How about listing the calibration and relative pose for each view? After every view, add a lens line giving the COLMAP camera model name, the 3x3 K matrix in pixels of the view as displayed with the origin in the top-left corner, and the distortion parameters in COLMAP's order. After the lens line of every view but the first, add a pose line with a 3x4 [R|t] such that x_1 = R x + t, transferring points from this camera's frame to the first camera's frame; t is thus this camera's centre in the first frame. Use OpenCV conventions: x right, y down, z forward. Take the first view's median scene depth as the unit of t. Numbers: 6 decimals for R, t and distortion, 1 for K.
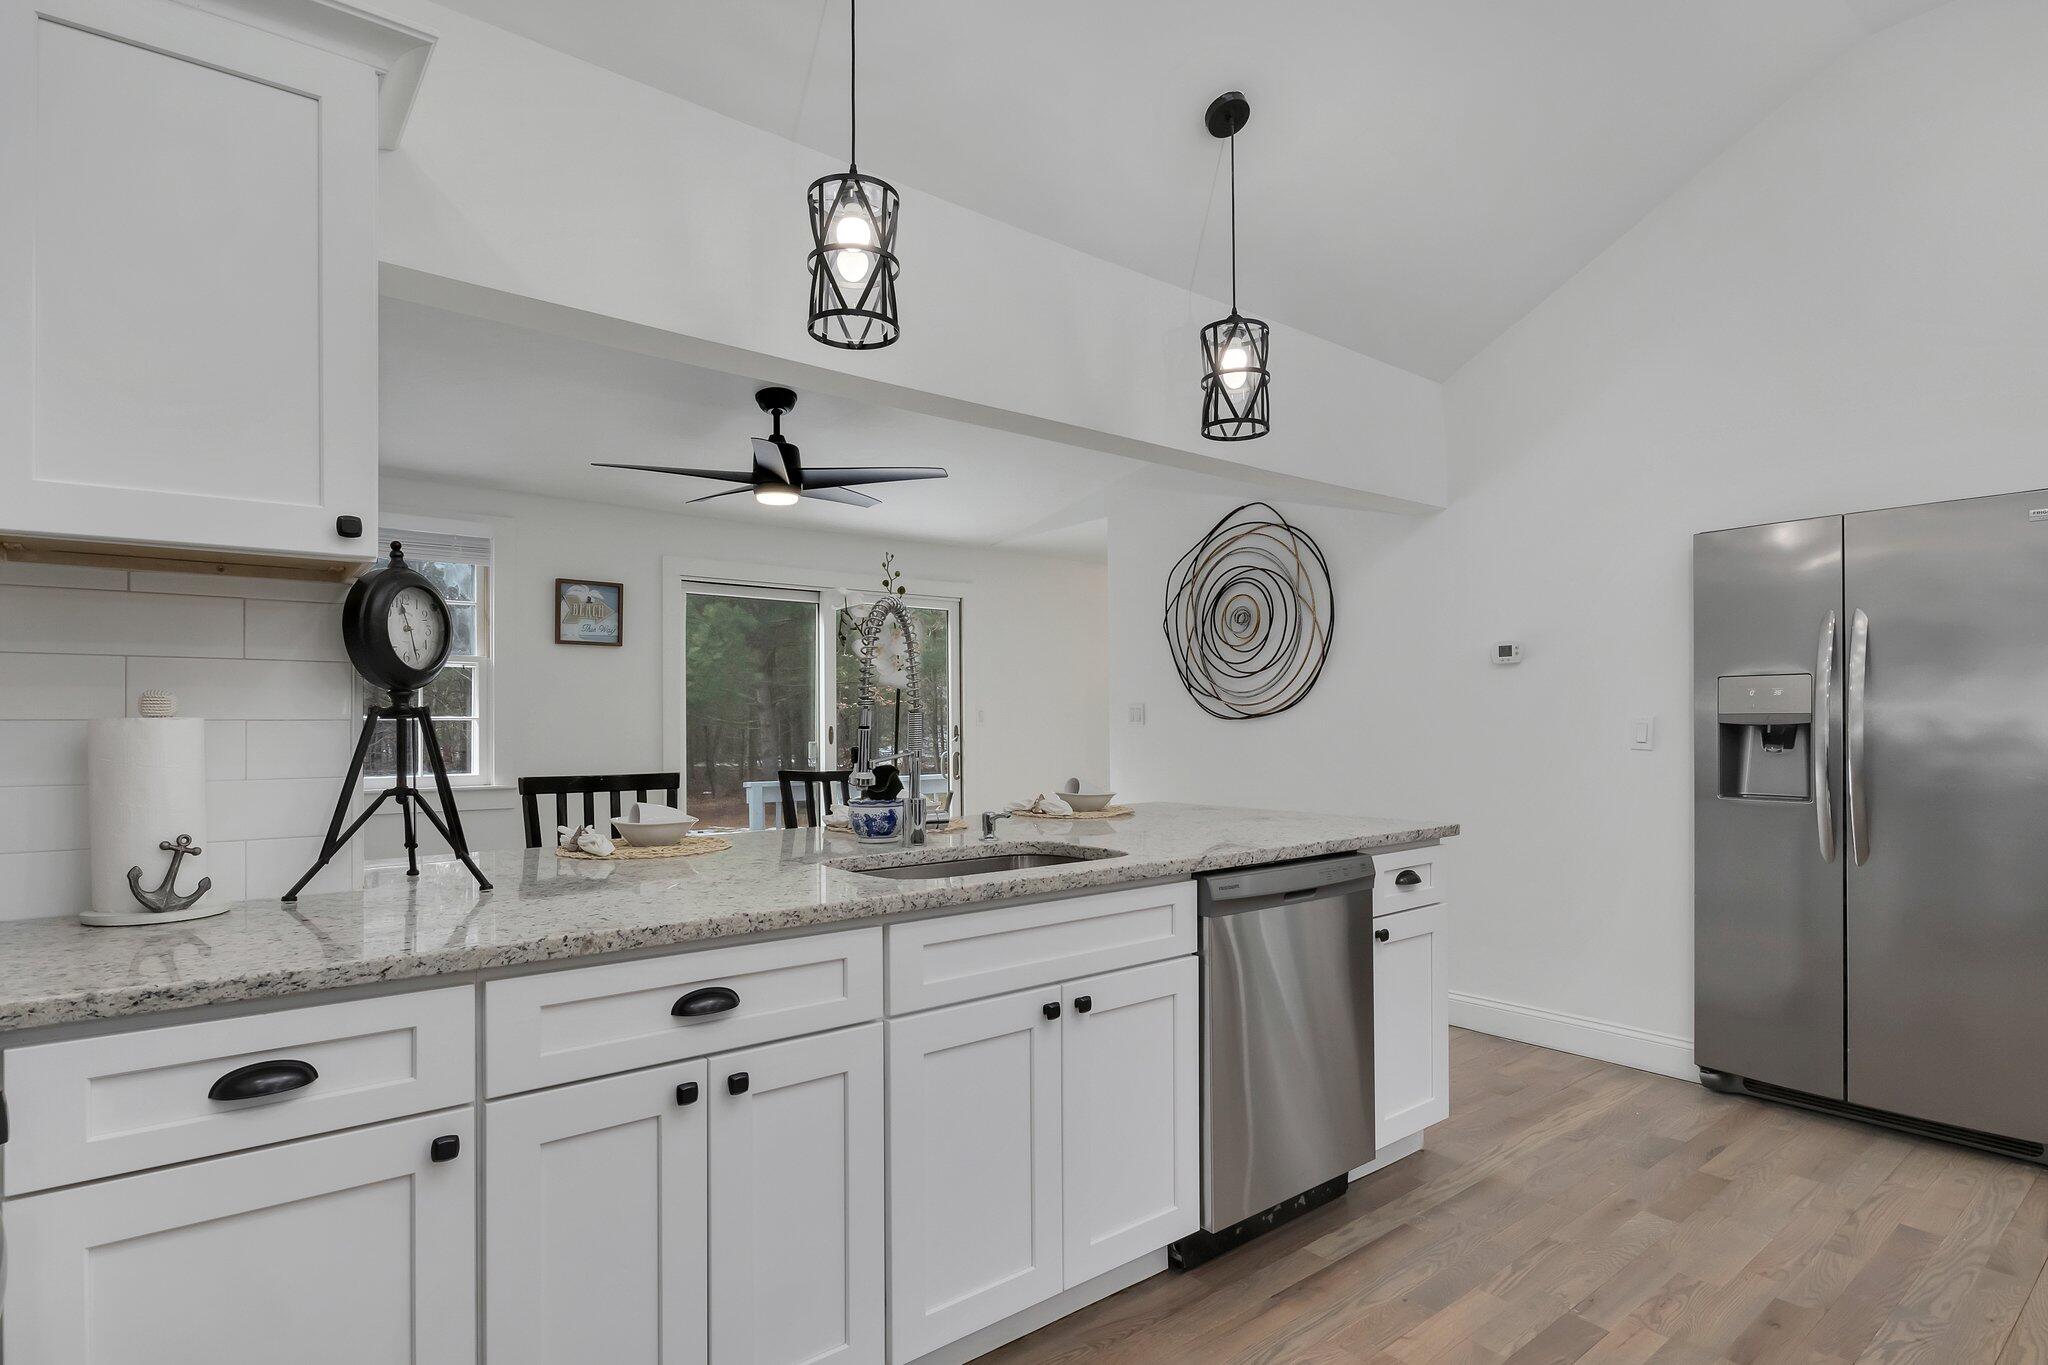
lens RADIAL K [[1037.5, 0, 1040.9], [0, 1037.5, 714.7], [0, 0, 1]] dist [-0.000797, 0.000145]
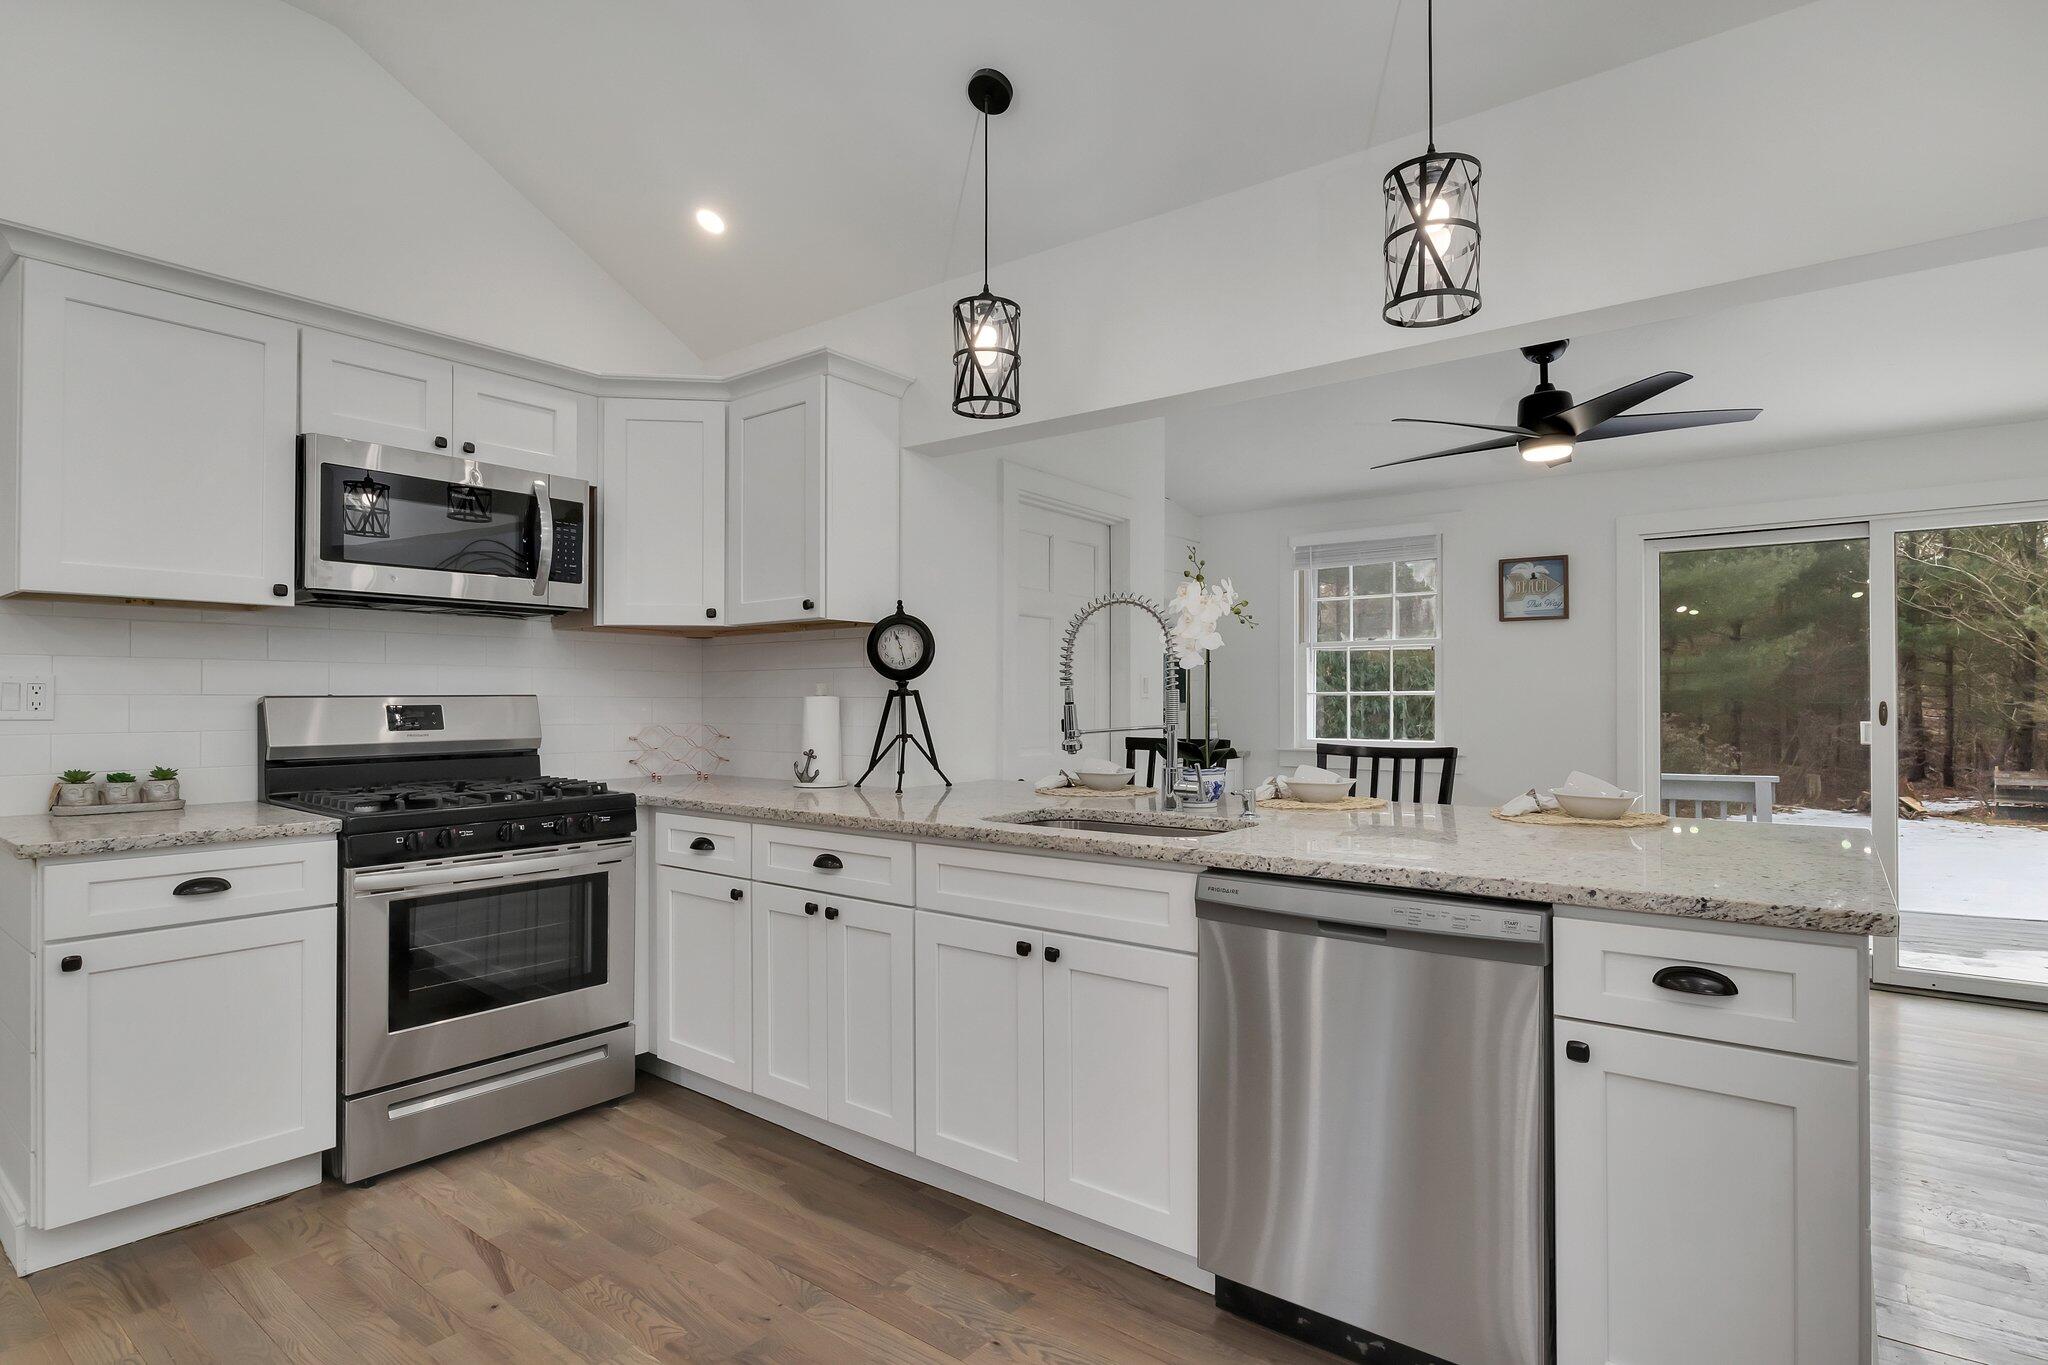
lens RADIAL K [[1037.5, 0, 1026.9], [0, 1037.5, 692.3], [0, 0, 1]] dist [-0.000797, 0.000145]
pose [[0.232592, -0.002593, -0.972571, 1.125596], [0.008330, 0.999965, -0.000674, -0.000862], [0.972539, -0.007945, 0.232606, 0.723764]]
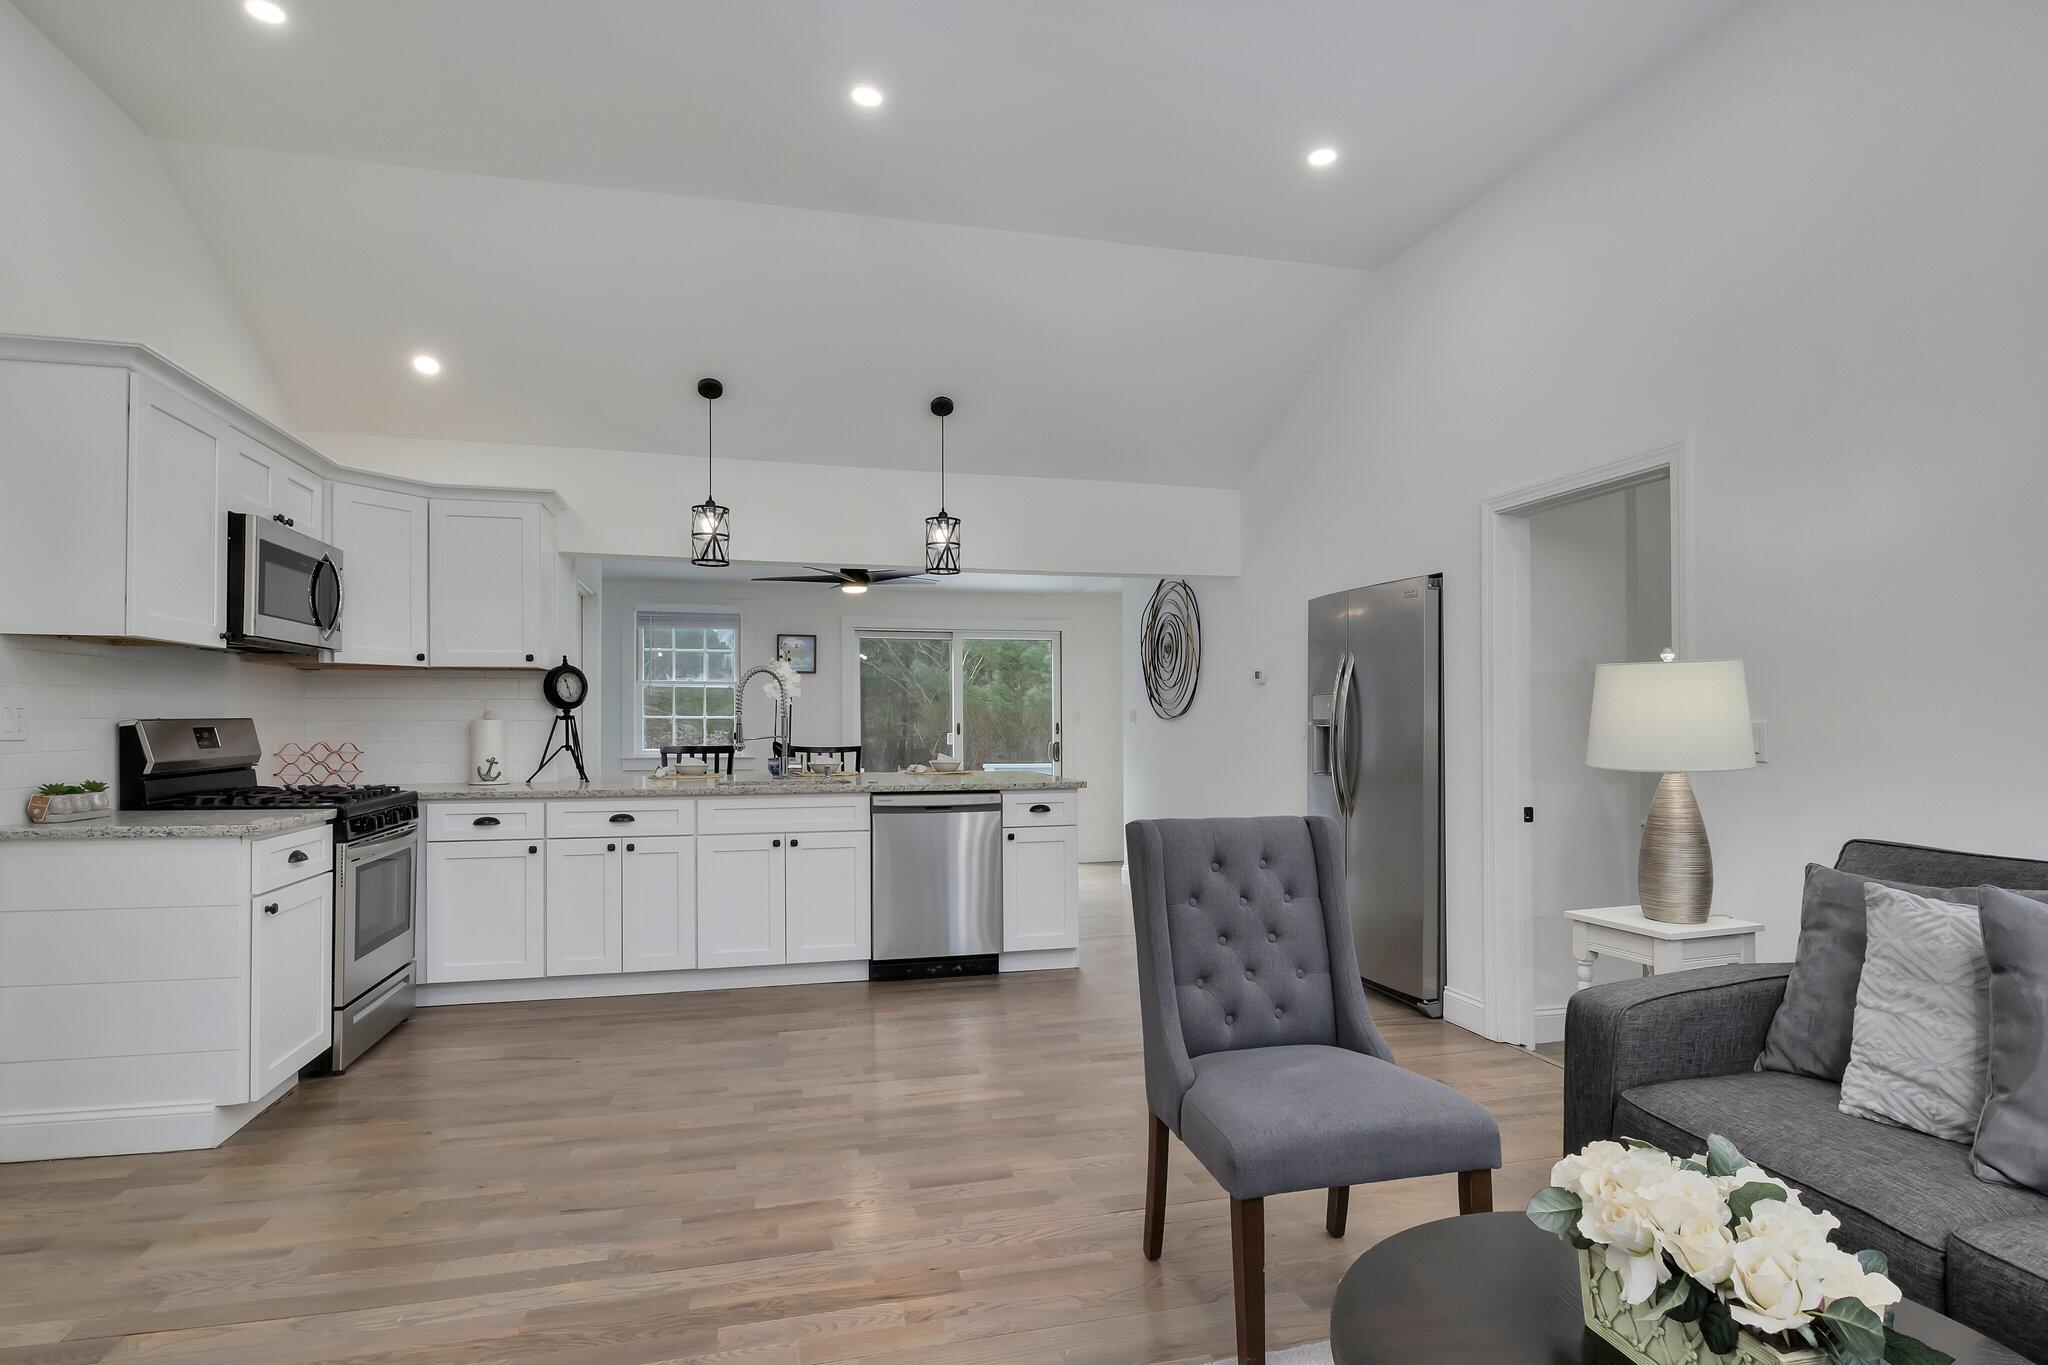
lens RADIAL K [[1037.5, 0, 1039.8], [0, 1037.5, 714.8], [0, 0, 1]] dist [-0.000797, 0.000145]
pose [[0.917235, 0.003772, -0.398329, 1.500092], [-0.001922, 0.999985, 0.005042, -0.024391], [0.398342, -0.003859, 0.917229, -0.942548]]
